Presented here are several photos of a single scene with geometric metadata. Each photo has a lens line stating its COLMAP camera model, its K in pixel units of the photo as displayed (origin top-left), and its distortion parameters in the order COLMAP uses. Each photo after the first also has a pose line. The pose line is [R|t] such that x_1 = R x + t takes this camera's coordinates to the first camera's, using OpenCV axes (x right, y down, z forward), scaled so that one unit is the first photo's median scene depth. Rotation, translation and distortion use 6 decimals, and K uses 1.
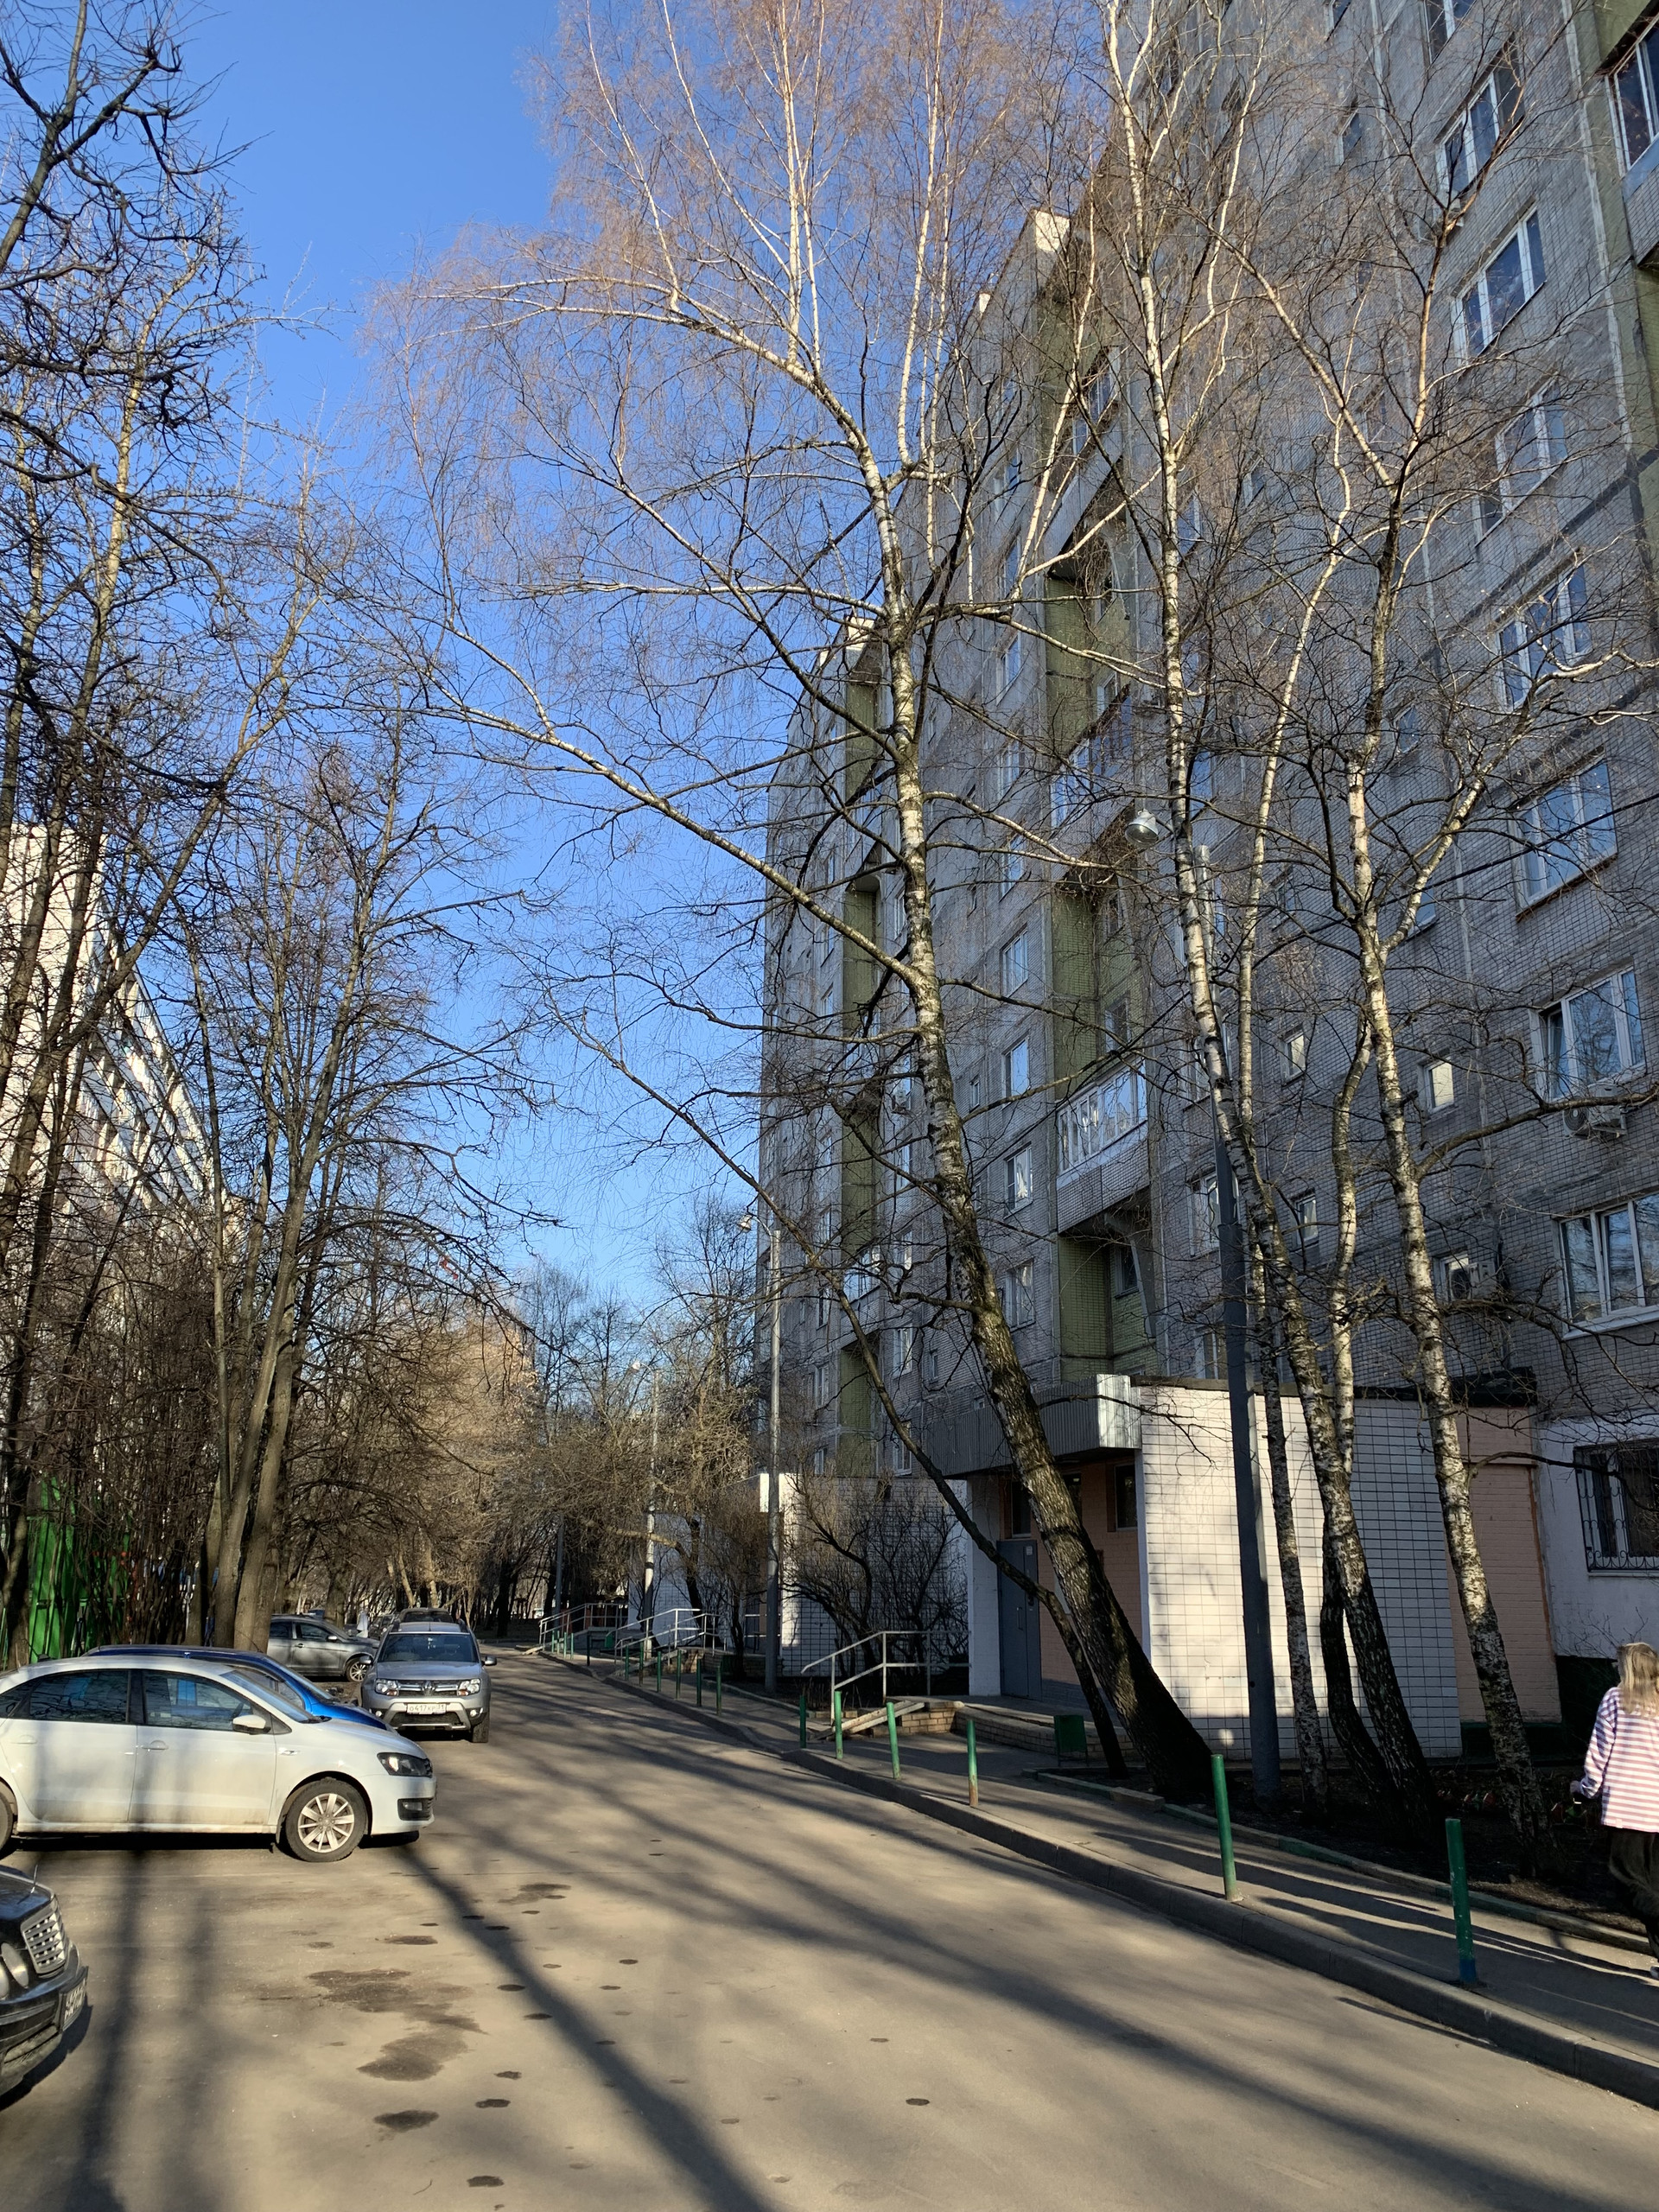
lens RADIAL K [[1683.3, 0, 824.9], [0, 1683.3, 1107.3], [0, 0, 1]] dist [0.030558, -0.030749]
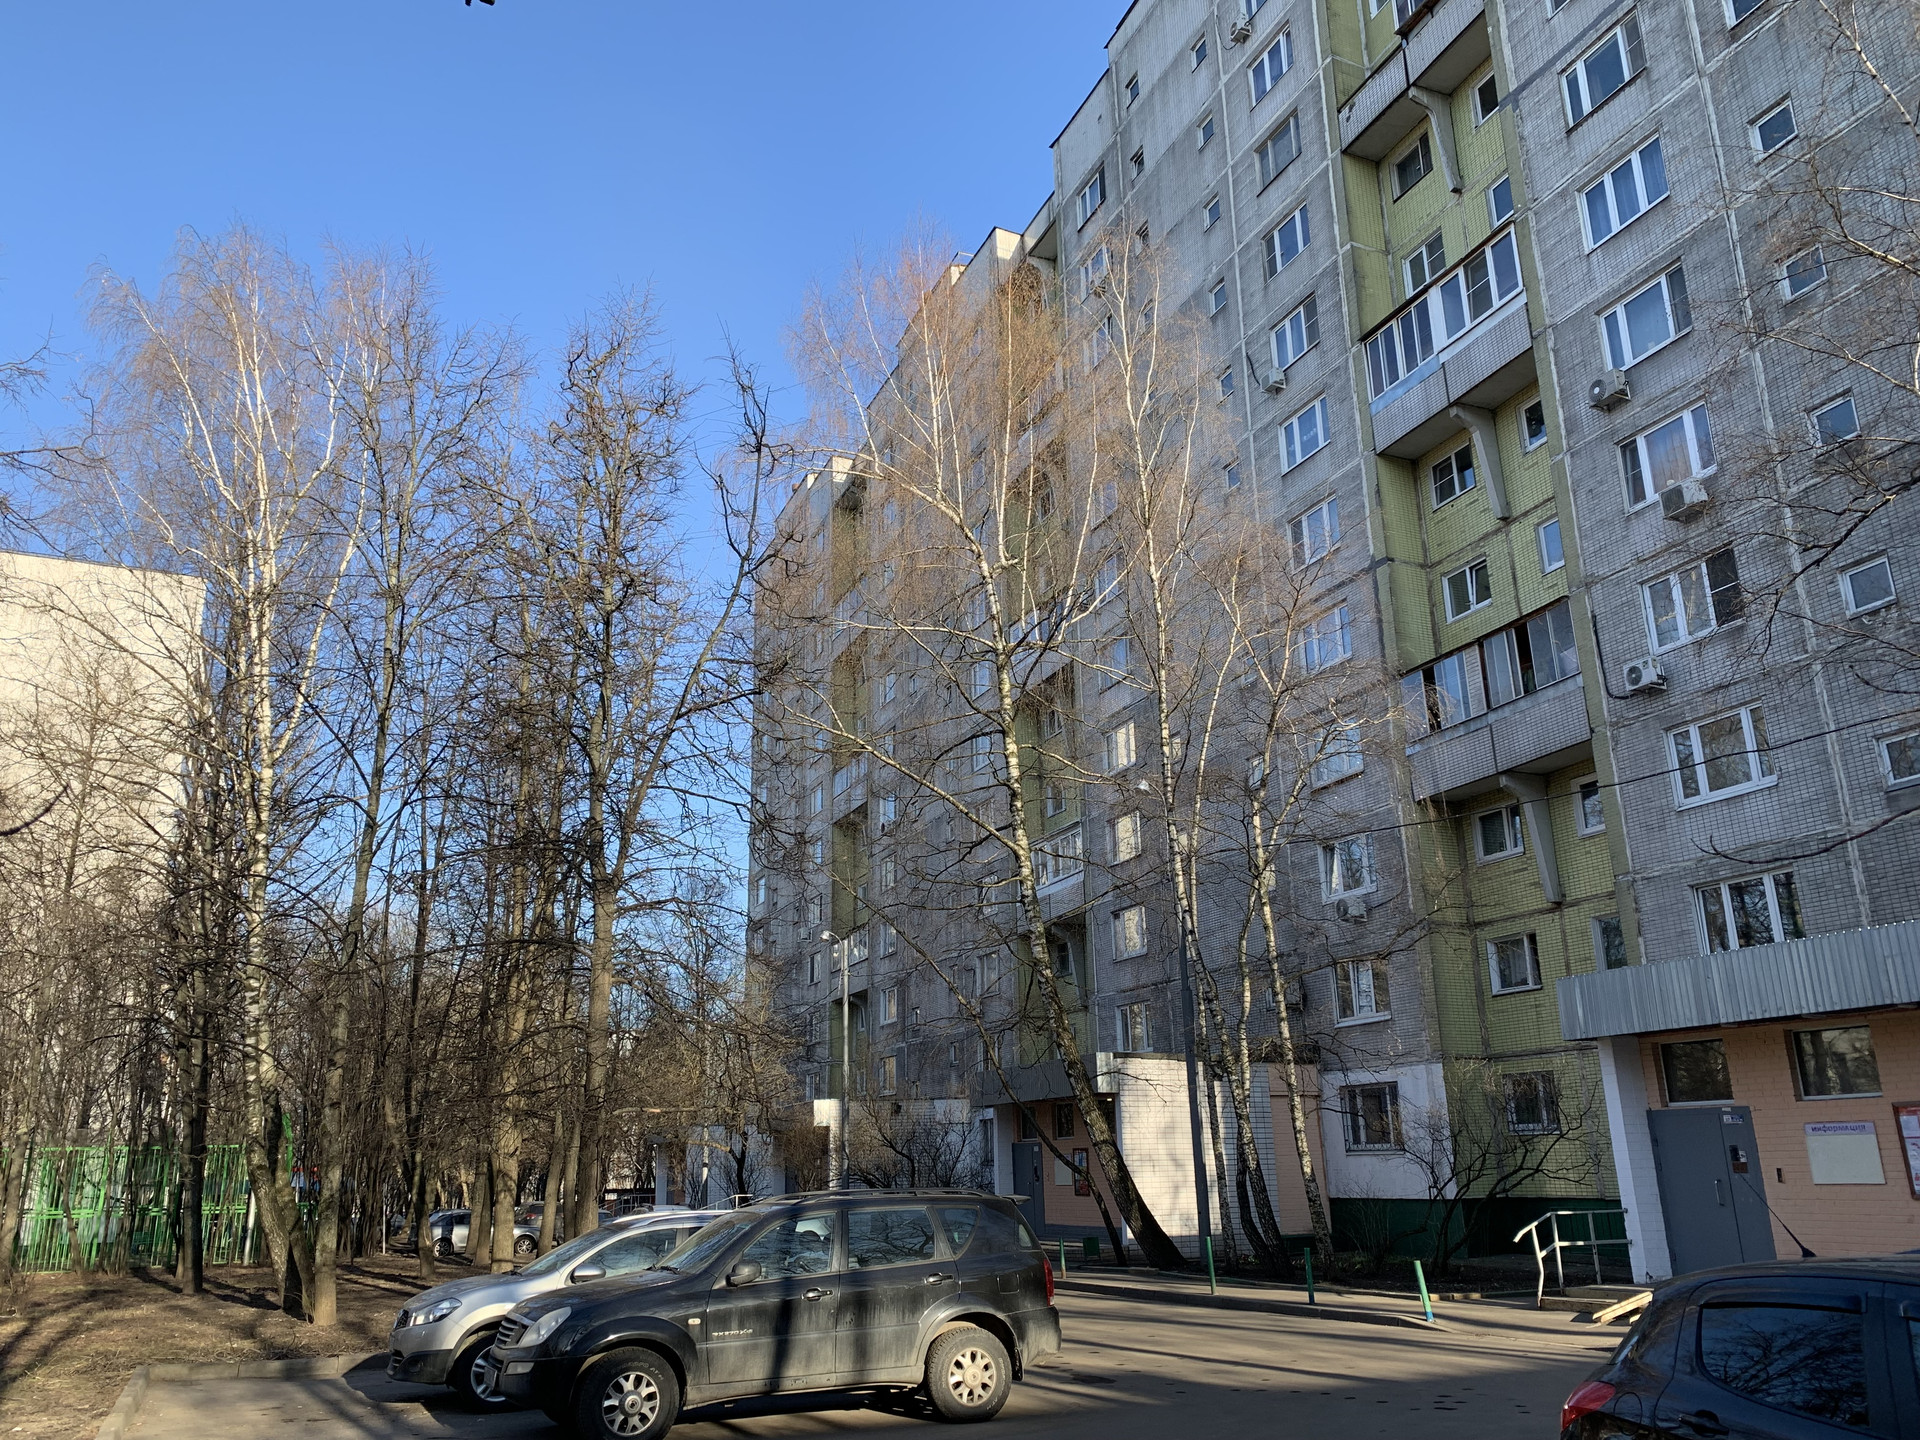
lens RADIAL K [[1461.1, 0, 958.9], [0, 1461.1, 729.2], [0, 0, 1]] dist [0.030558, -0.030749]
pose [[0.985679, 0.018353, 0.167629, -0.293596], [-0.015453, 0.999708, -0.018591, -0.183030], [-0.167921, 0.015734, 0.985675, -0.623647]]
